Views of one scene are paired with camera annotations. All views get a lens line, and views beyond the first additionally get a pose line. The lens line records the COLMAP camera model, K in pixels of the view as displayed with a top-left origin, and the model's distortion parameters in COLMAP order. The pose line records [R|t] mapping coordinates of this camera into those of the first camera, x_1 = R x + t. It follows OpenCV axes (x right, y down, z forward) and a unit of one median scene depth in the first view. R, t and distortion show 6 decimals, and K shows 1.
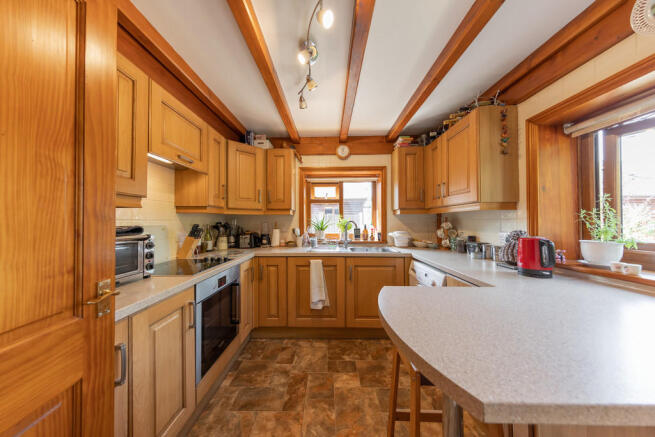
lens RADIAL K [[203.2, 0, 323.2], [0, 203.2, 219.9], [0, 0, 1]] dist [0.011592, -0.000679]
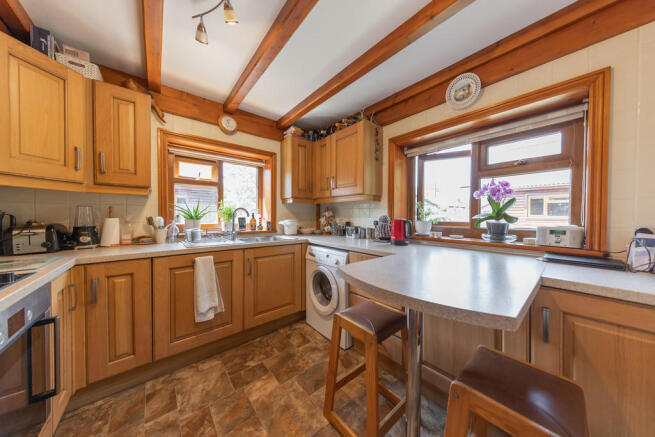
lens RADIAL K [[203.2, 0, 329.1], [0, 203.2, 217.8], [0, 0, 1]] dist [0.011592, -0.000679]
pose [[0.759646, -0.002112, 0.650333, -0.177532], [-0.014068, 0.999707, 0.019680, 0.030052], [-0.650185, -0.024099, 0.759394, 0.123574]]
